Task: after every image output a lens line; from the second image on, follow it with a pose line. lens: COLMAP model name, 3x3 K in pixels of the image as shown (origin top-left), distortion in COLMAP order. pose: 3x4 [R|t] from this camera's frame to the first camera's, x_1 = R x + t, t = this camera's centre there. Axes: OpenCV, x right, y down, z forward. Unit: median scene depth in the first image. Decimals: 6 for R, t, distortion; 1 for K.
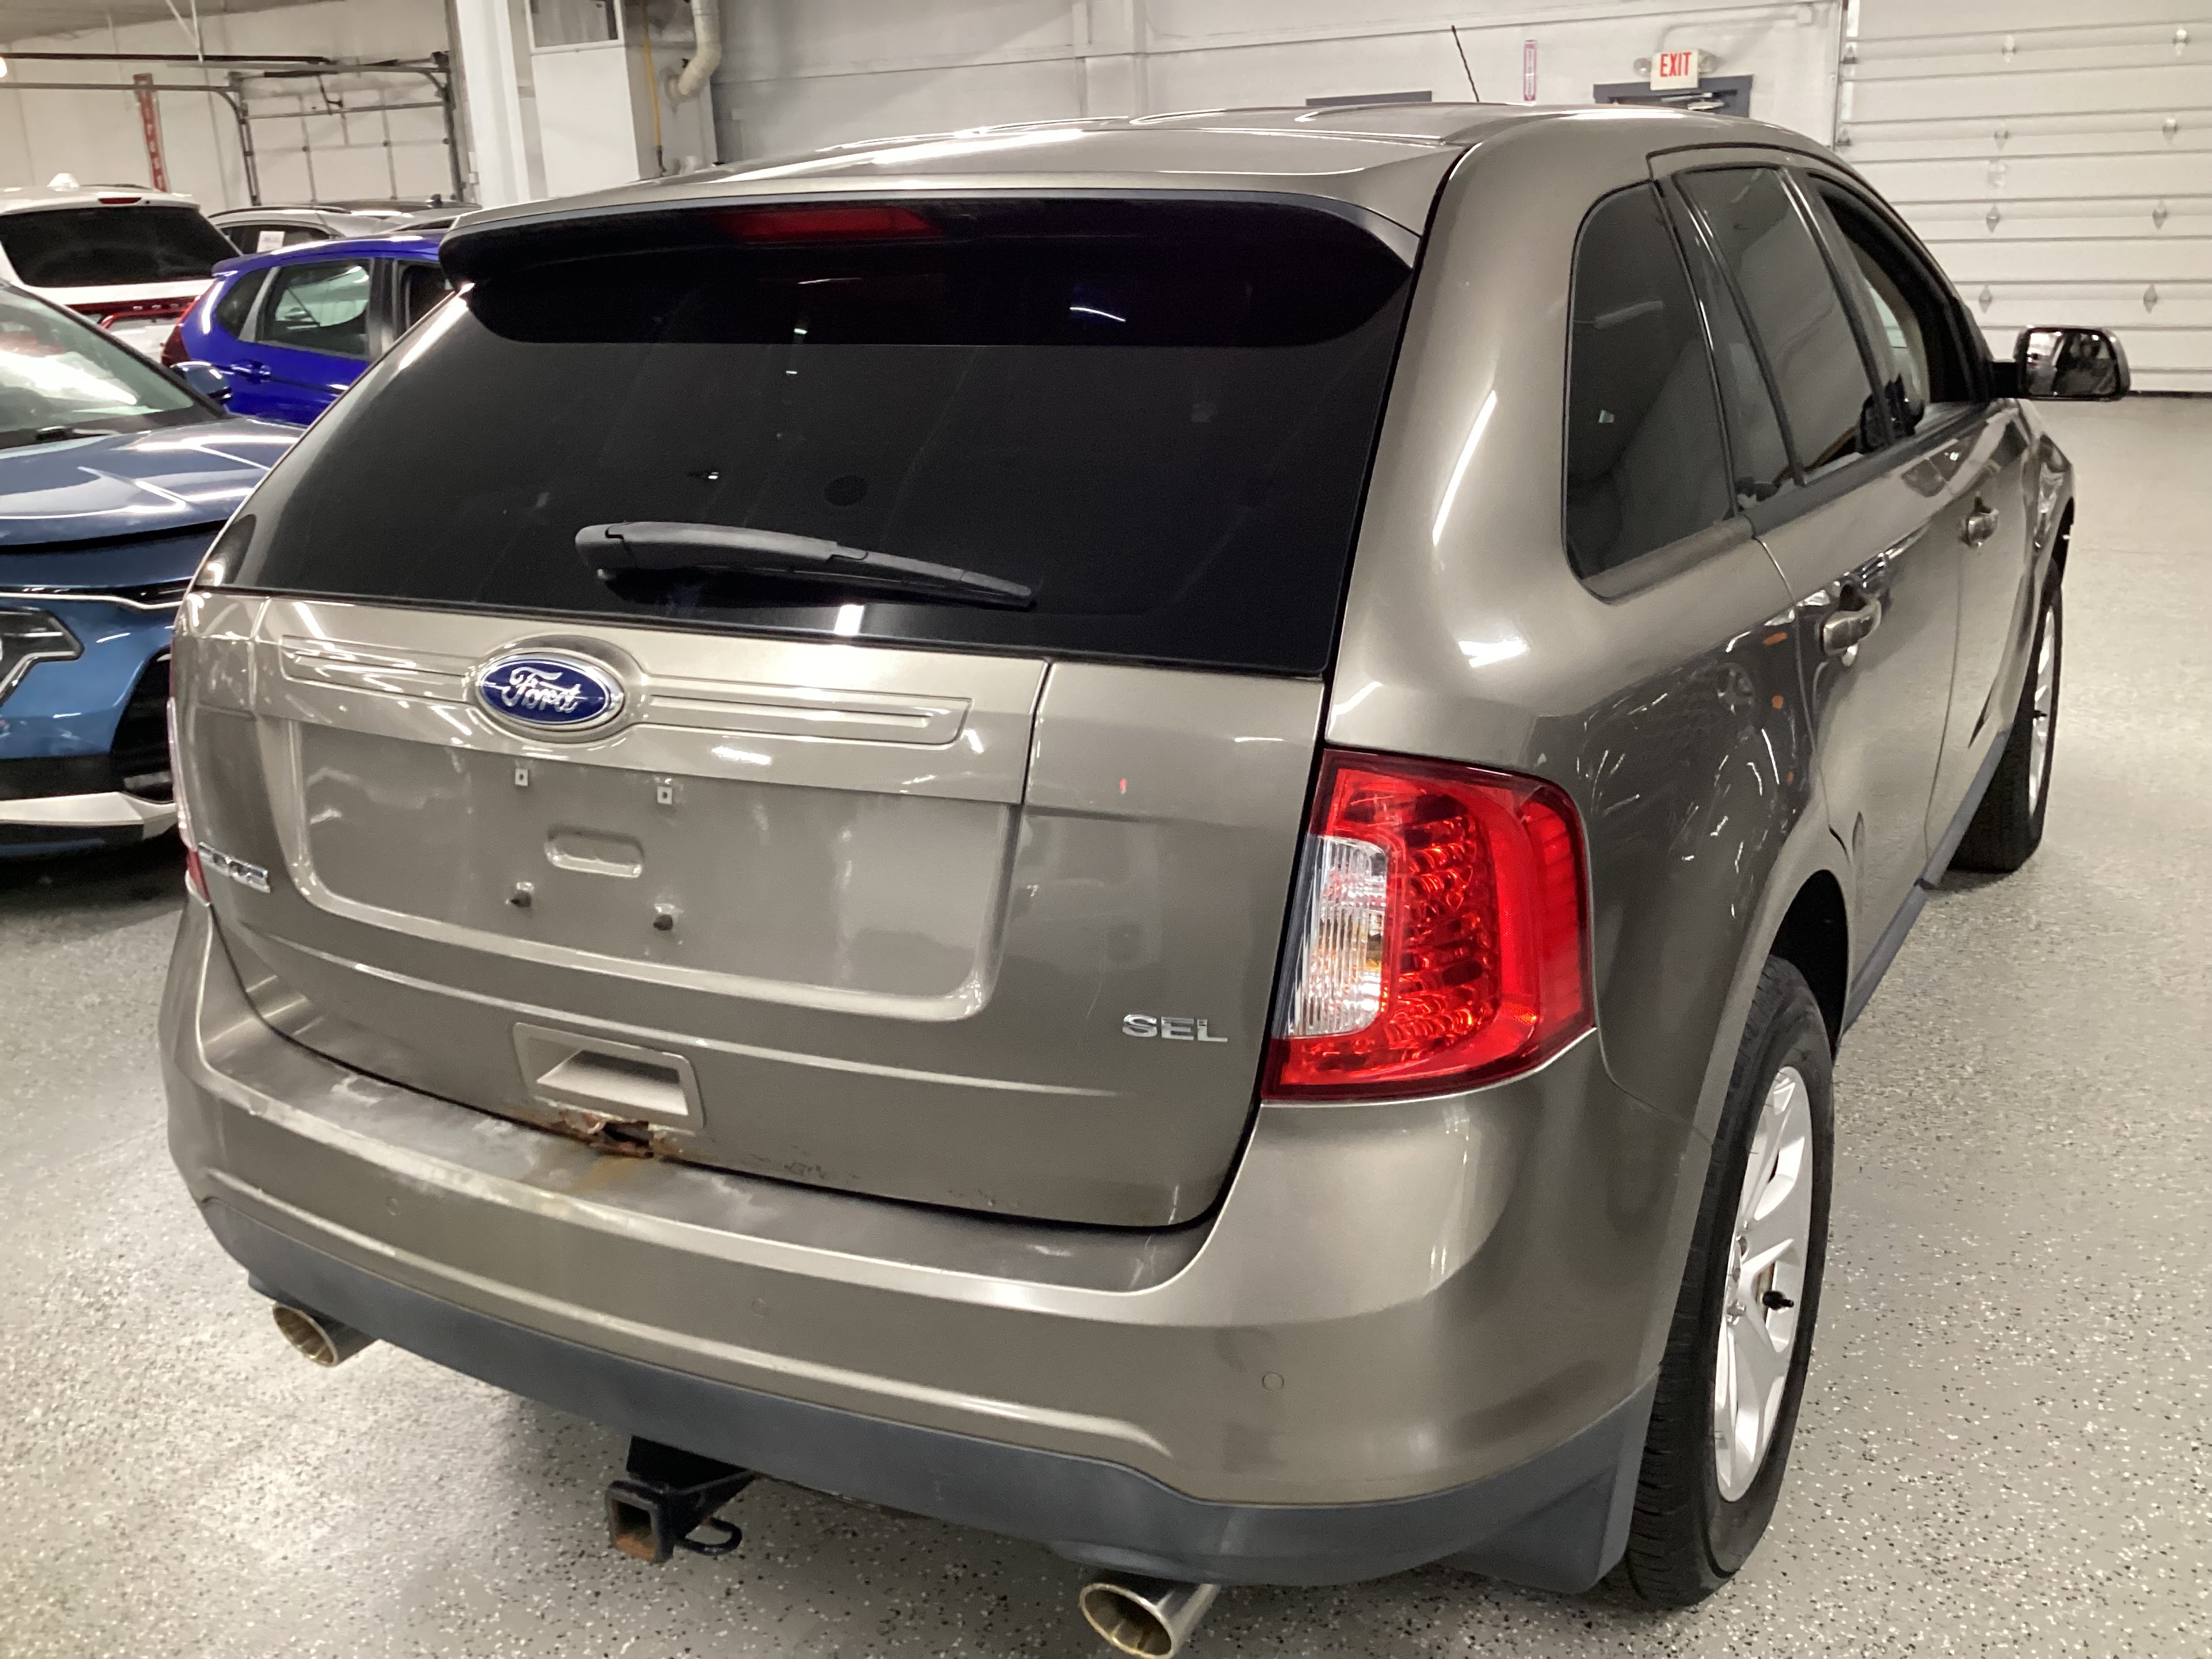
lens RADIAL K [[2001.8, 0, 1102.8], [0, 2001.8, 825.1], [0, 0, 1]] dist [-0.007062, 0.013788]
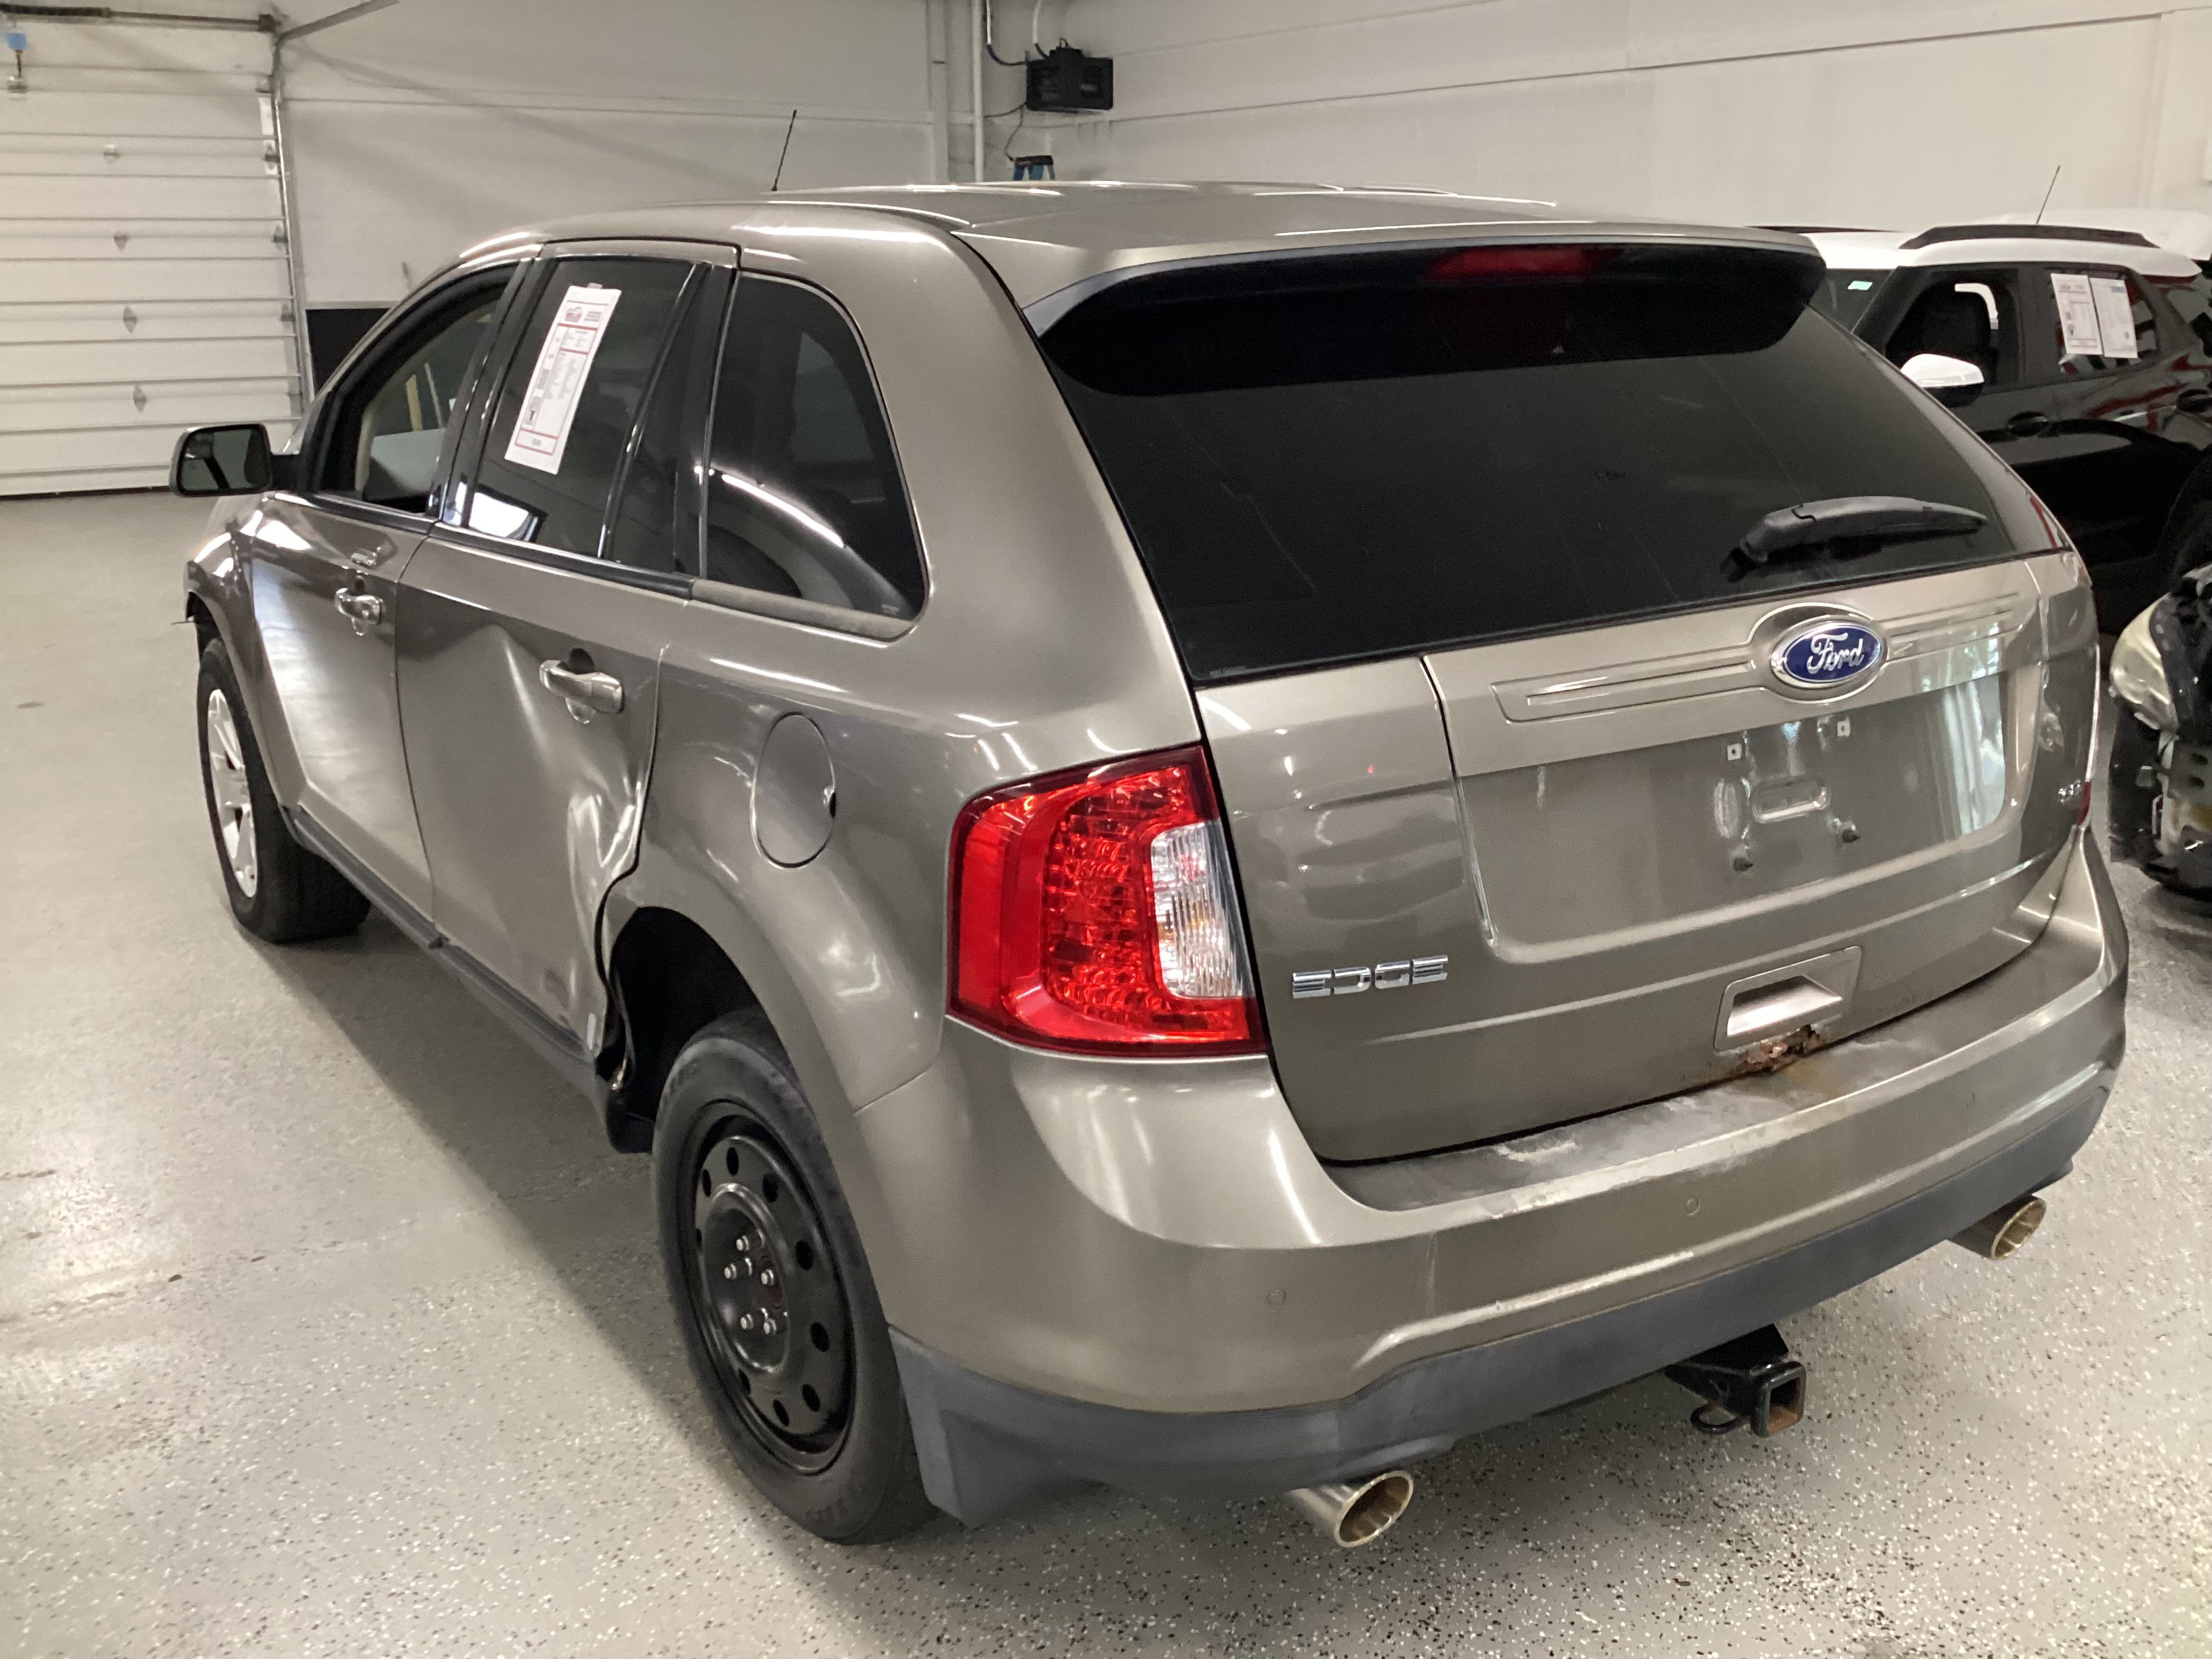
lens RADIAL K [[2001.8, 0, 1102.7], [0, 2001.8, 834.2], [0, 0, 1]] dist [-0.007062, 0.013788]
pose [[0.475681, -0.214505, 0.853062, -1.338845], [0.256046, 0.961580, 0.099017, -0.170268], [-0.841527, 0.171323, 0.512329, 0.706073]]
